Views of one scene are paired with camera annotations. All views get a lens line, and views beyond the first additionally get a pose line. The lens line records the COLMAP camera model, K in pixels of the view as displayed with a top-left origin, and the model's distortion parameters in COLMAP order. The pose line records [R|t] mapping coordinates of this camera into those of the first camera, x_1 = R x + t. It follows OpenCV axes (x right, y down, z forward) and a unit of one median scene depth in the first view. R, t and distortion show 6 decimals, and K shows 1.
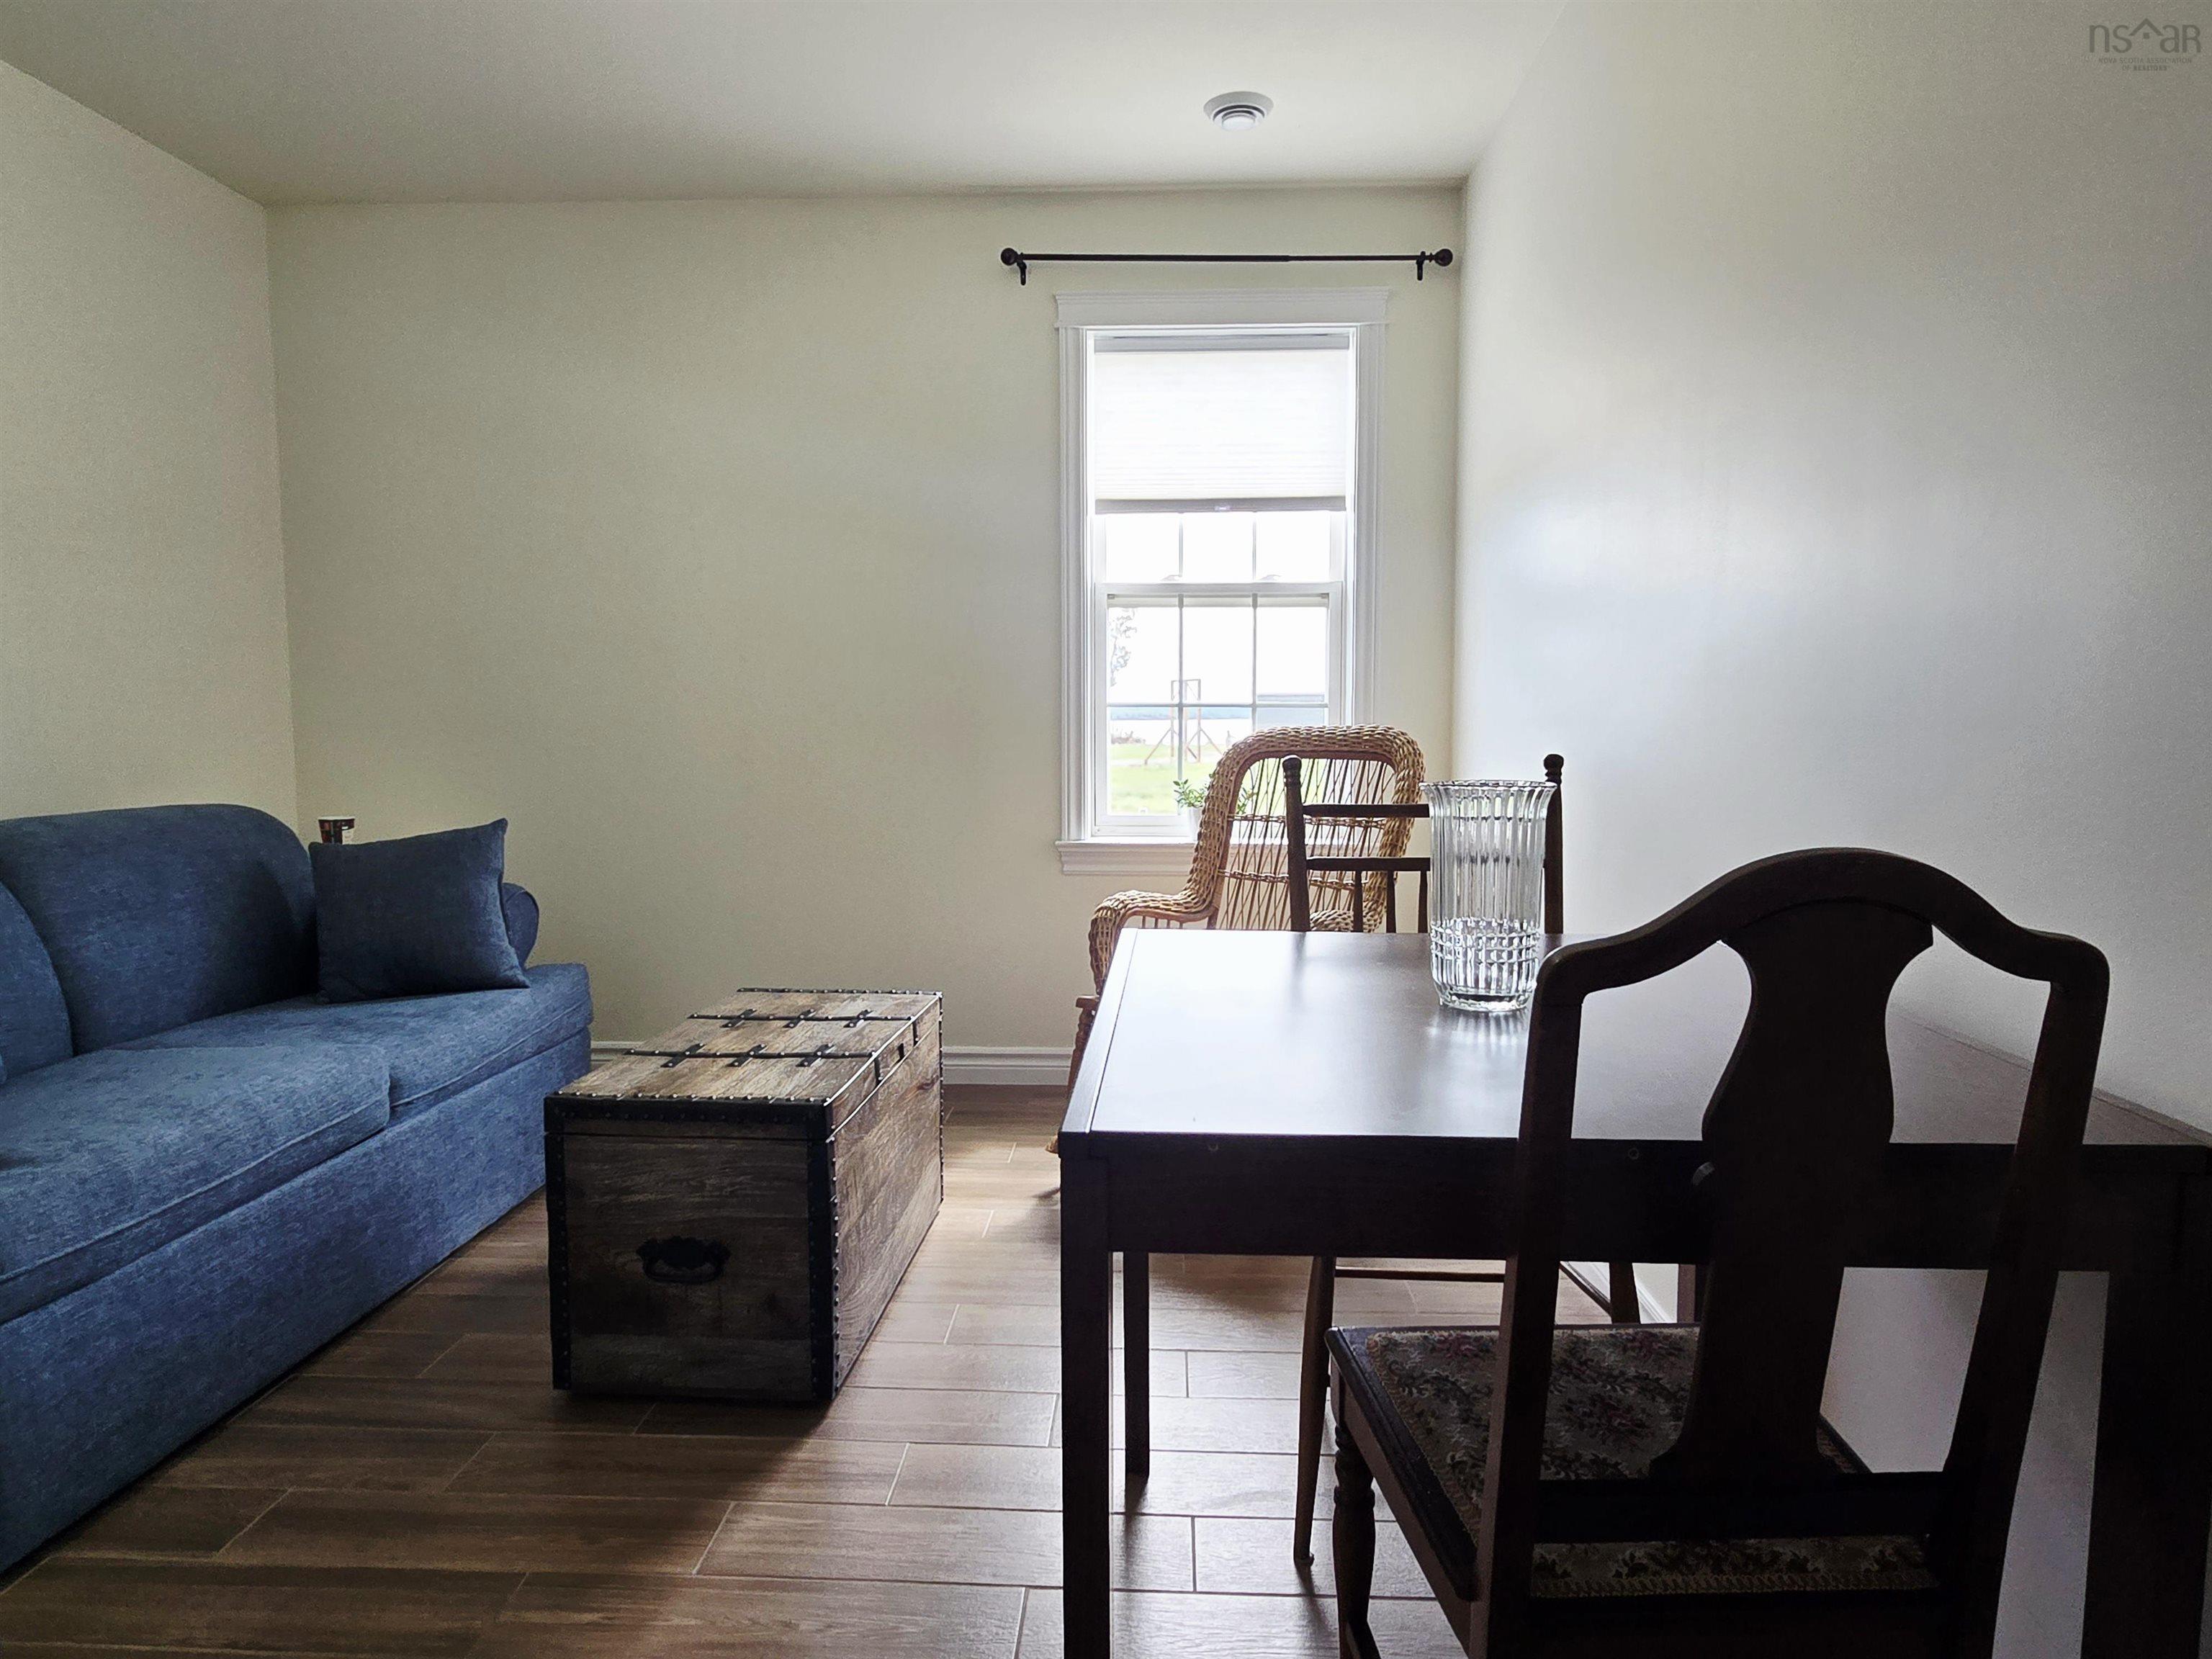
lens RADIAL K [[1327.1, 0, 1106.0], [0, 1327.1, 829.5], [0, 0, 1]] dist [0.000148, -0.001312]
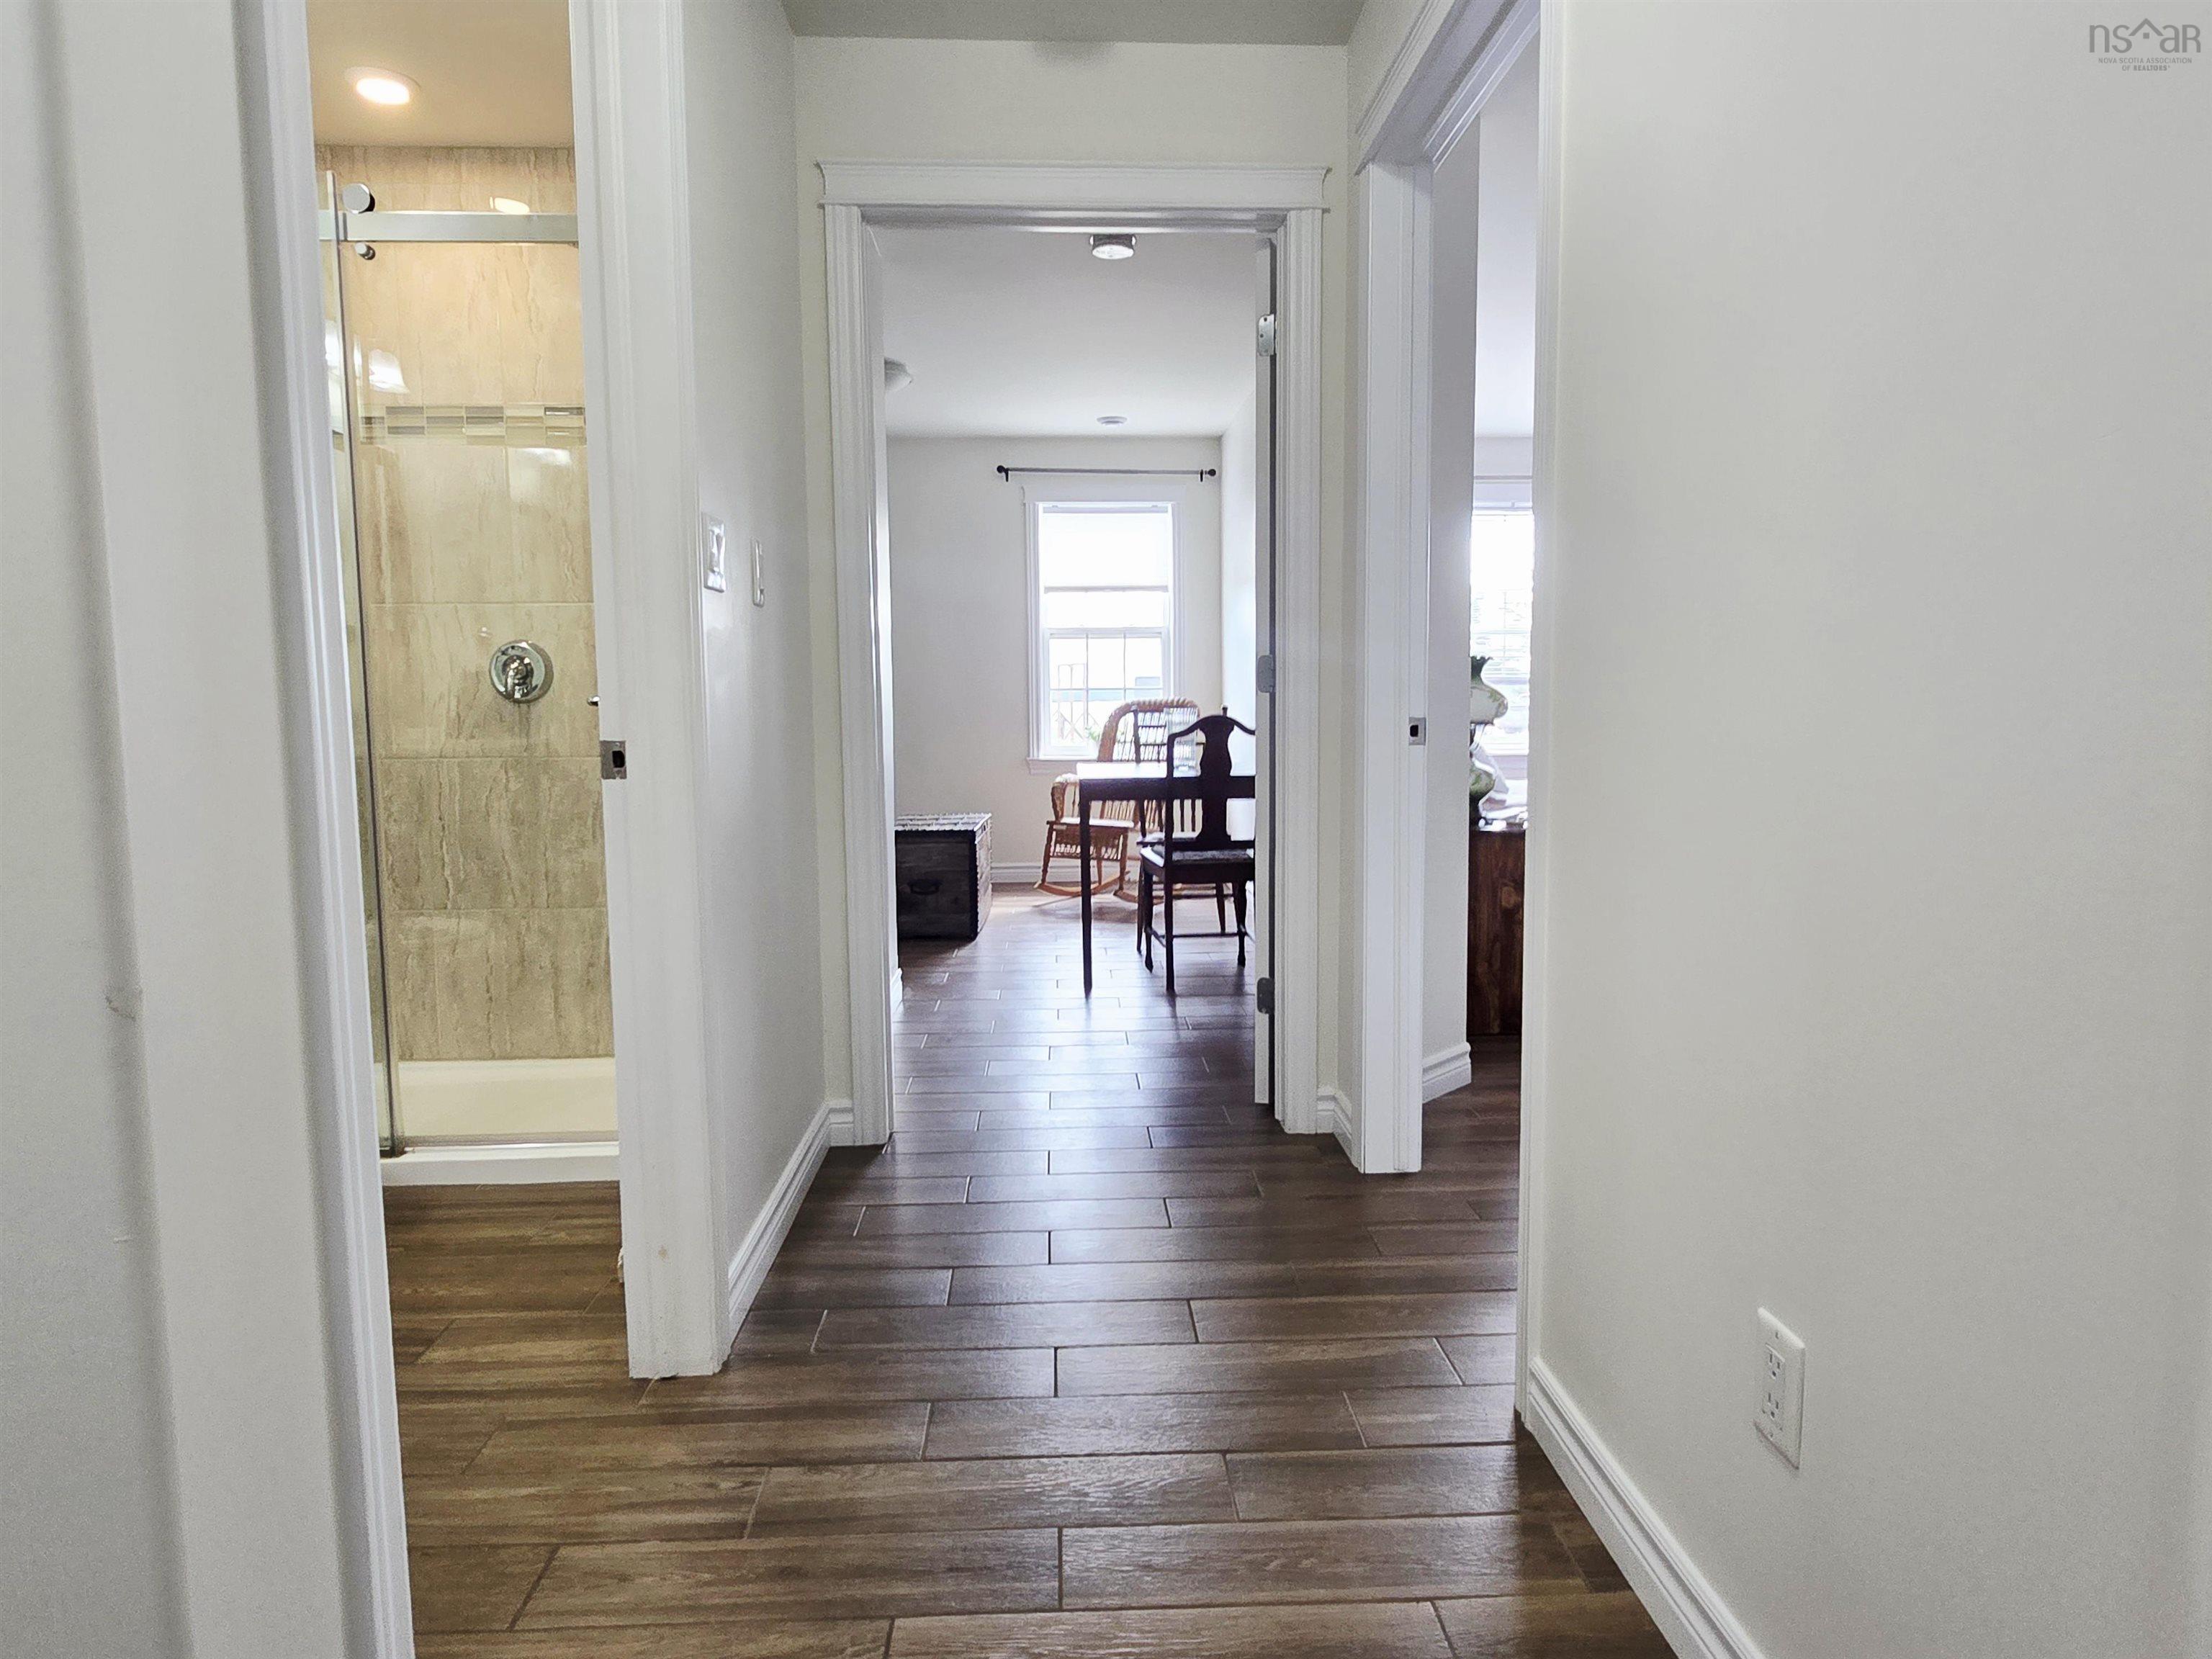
lens RADIAL K [[1327.1, 0, 1106.0], [0, 1327.1, 829.5], [0, 0, 1]] dist [0.000148, -0.001312]
pose [[0.996596, -0.016909, 0.080690, -0.085329], [0.015582, 0.999733, 0.017041, 0.085844], [-0.080956, -0.015725, 0.996594, -1.038852]]
